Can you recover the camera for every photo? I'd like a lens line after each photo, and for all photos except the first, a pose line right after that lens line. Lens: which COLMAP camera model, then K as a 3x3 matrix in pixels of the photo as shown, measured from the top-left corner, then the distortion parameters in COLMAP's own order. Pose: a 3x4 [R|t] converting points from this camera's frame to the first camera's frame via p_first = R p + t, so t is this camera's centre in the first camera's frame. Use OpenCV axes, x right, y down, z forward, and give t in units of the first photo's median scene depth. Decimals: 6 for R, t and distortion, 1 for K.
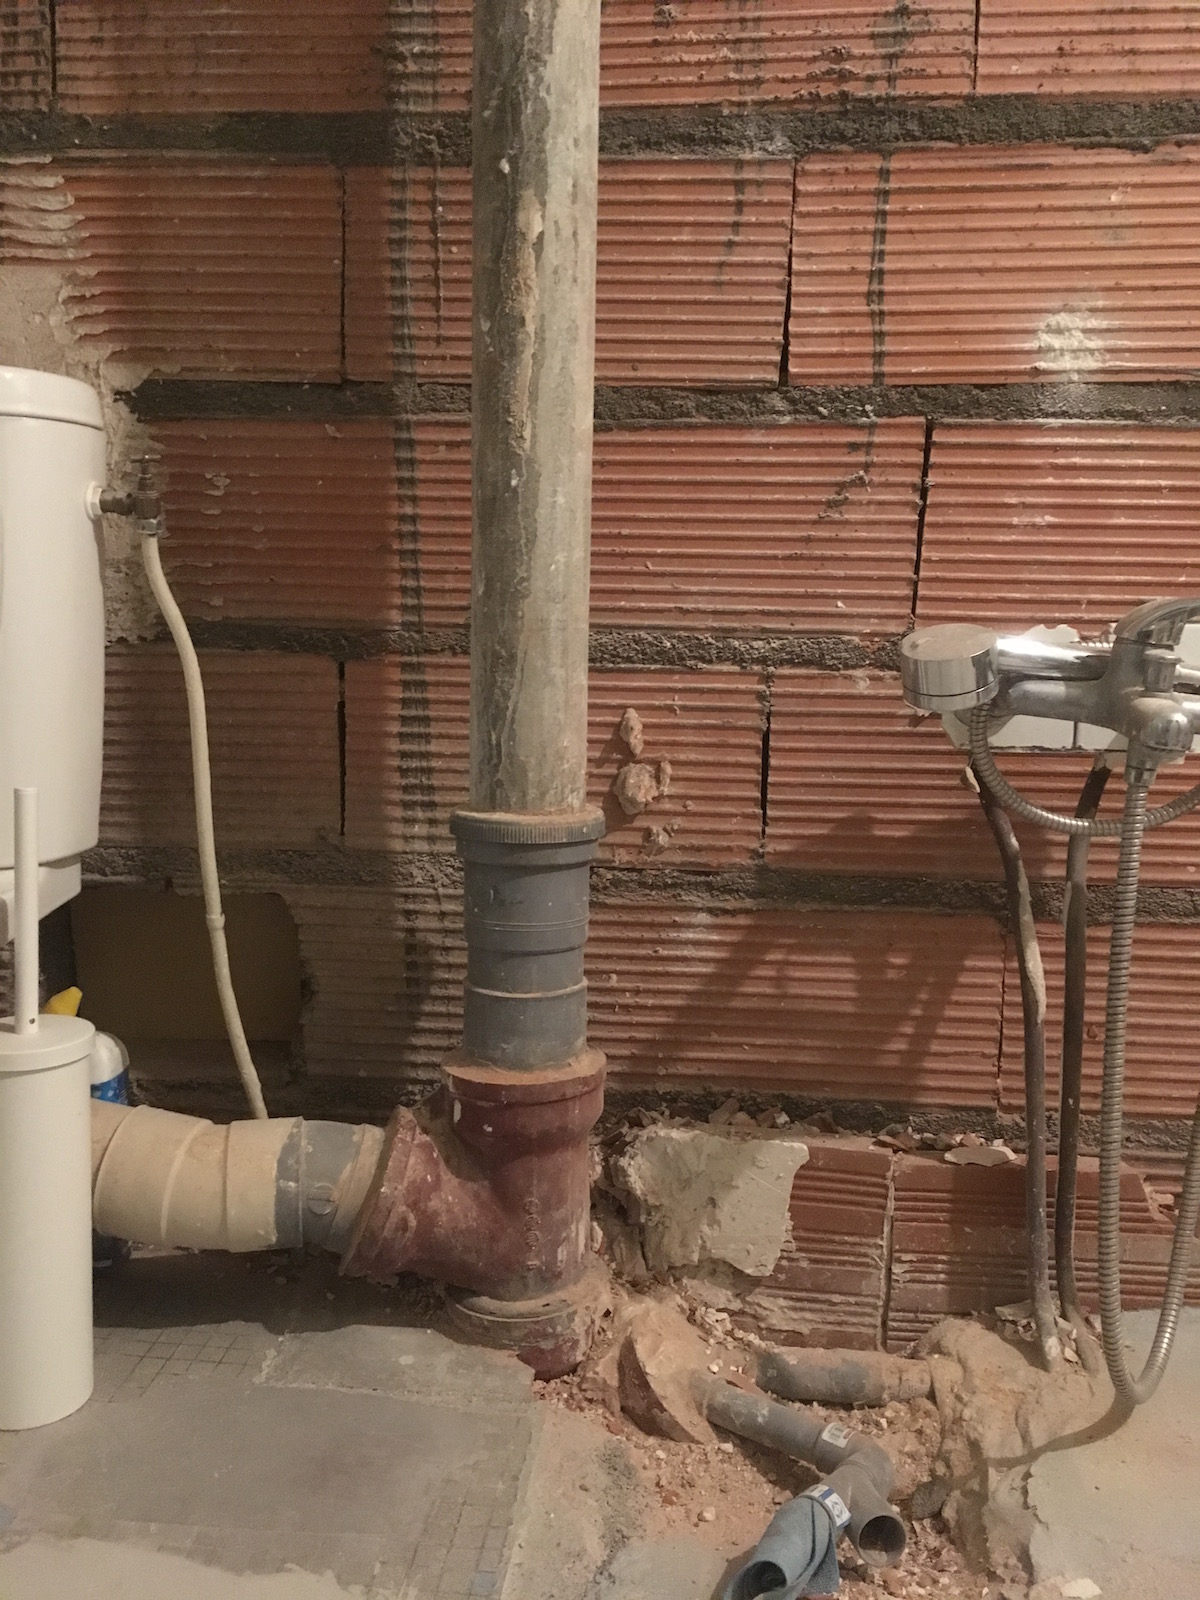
lens RADIAL K [[1364.6, 0, 598.7], [0, 1364.6, 801.9], [0, 0, 1]] dist [0.062237, -0.072350]
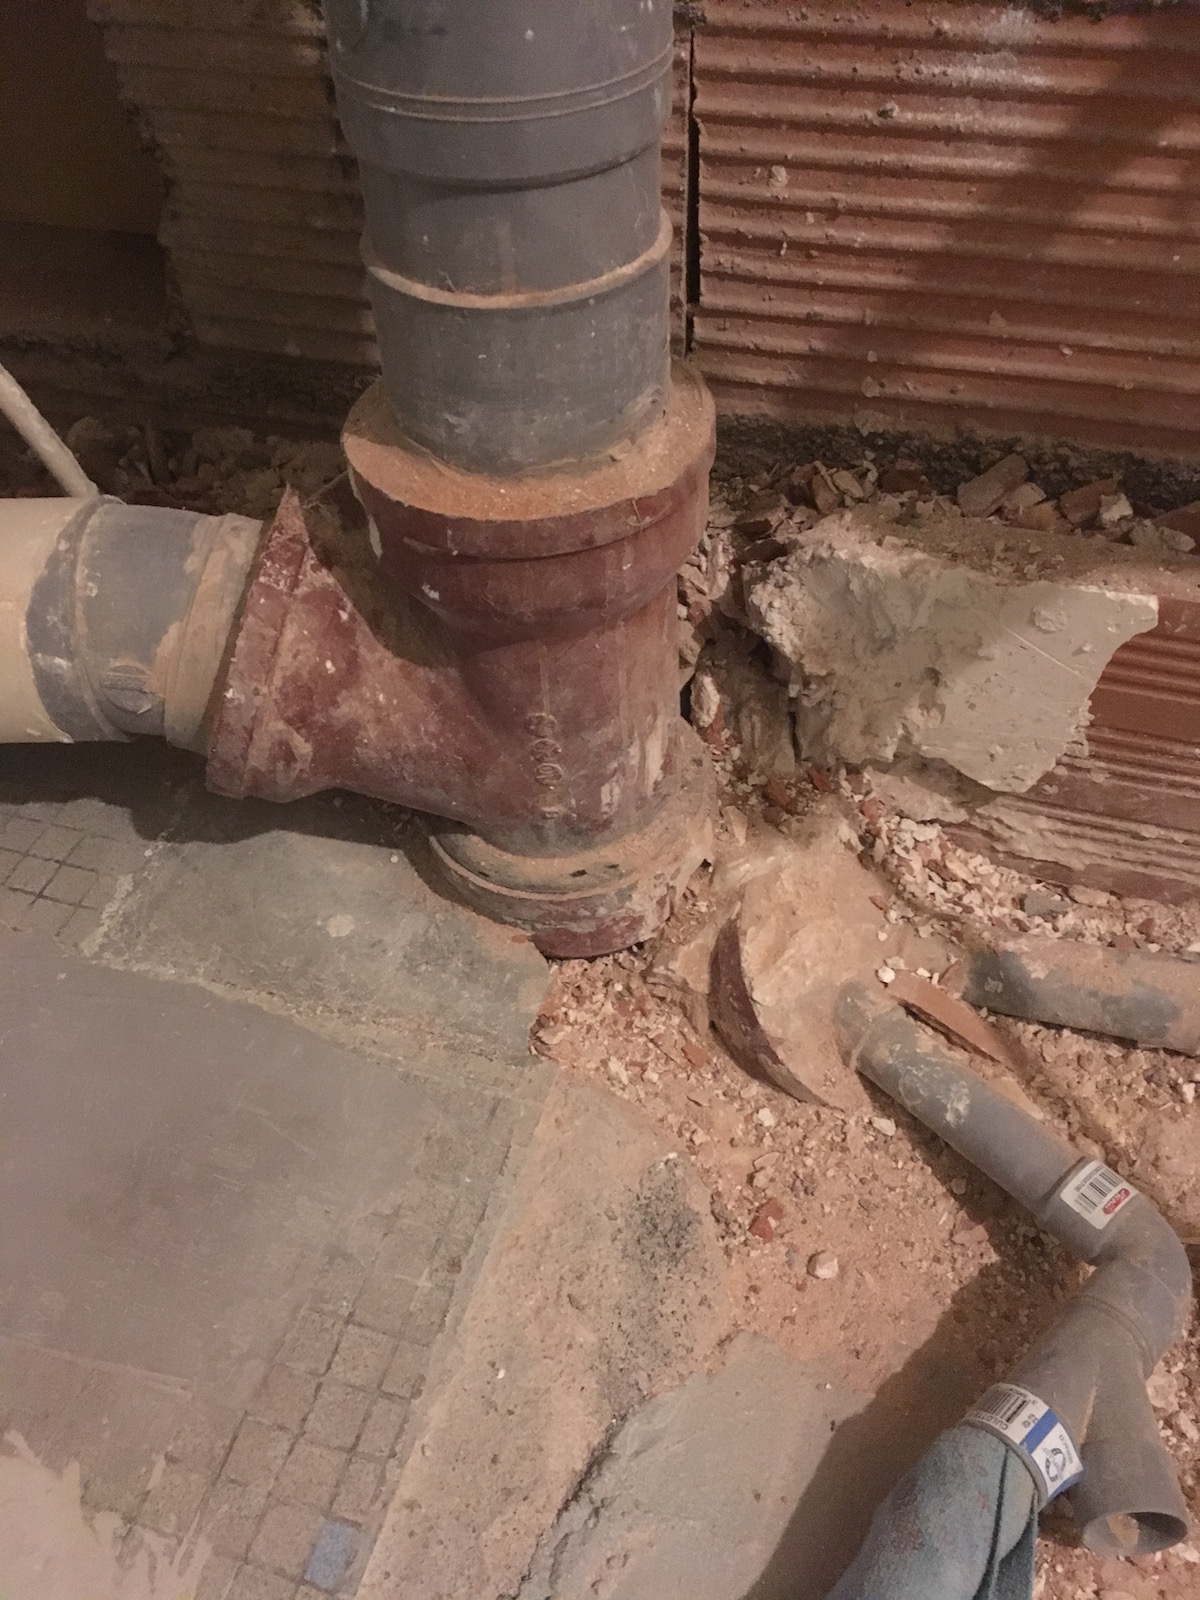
lens RADIAL K [[1364.6, 0, 600.6], [0, 1364.6, 804.9], [0, 0, 1]] dist [0.062237, -0.072350]
pose [[0.978651, 0.108268, -0.174699, 0.060381], [0.026502, 0.776429, 0.629648, 0.007440], [0.203813, -0.620835, 0.756983, 0.605502]]
